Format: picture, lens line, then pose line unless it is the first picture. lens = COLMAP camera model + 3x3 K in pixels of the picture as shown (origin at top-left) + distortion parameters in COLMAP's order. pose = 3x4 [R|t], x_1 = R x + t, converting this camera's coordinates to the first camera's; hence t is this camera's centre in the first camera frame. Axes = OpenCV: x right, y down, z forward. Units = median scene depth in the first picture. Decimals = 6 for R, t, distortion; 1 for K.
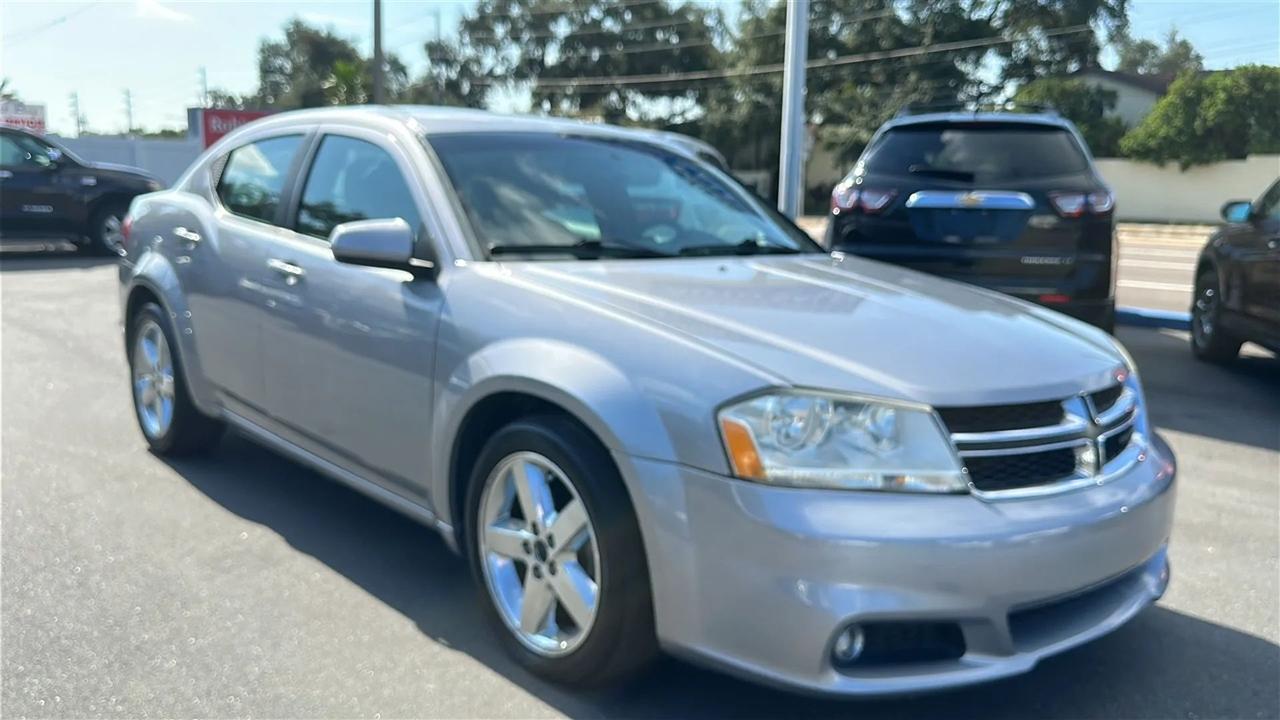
lens RADIAL K [[1103.6, 0, 642.1], [0, 1103.6, 364.0], [0, 0, 1]] dist [0.056105, -0.128212]
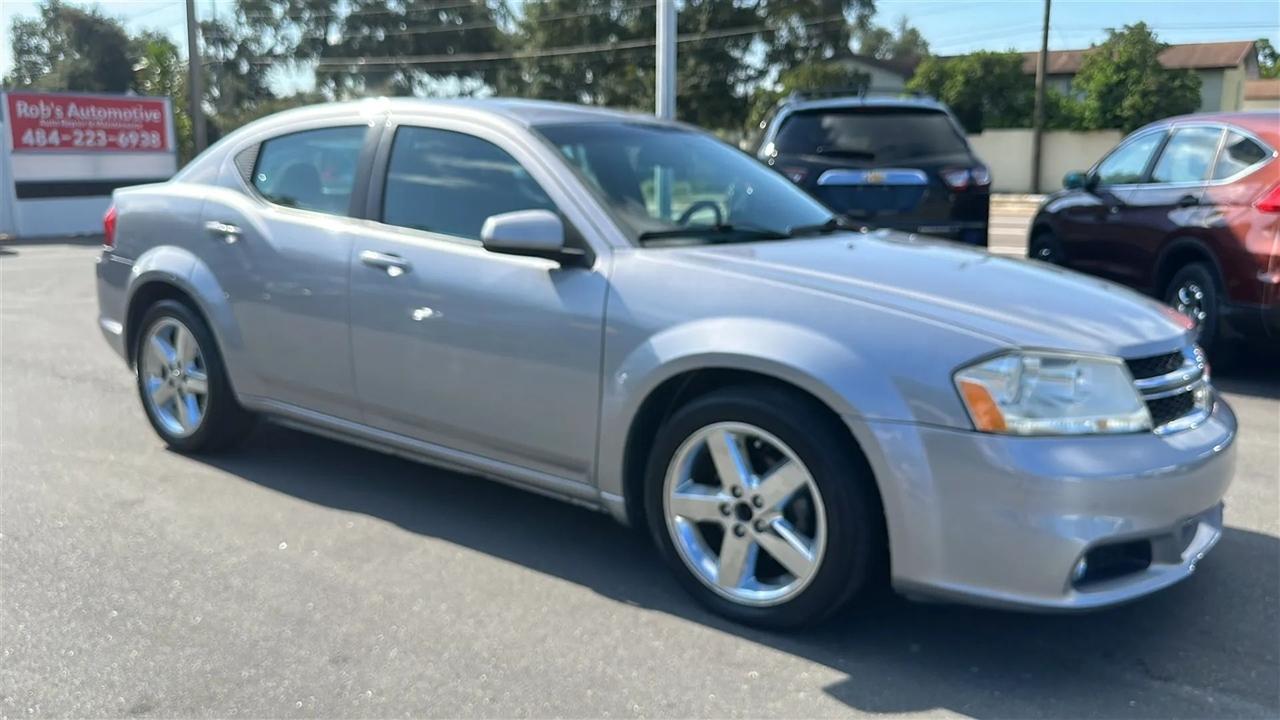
lens RADIAL K [[1046.5, 0, 649.9], [0, 1046.5, 360.6], [0, 0, 1]] dist [0.027143, -0.056849]
pose [[0.975816, -0.054465, 0.211698, -0.151357], [0.048633, 0.998282, 0.032664, -0.007071], [-0.213114, -0.021579, 0.976789, 0.004648]]
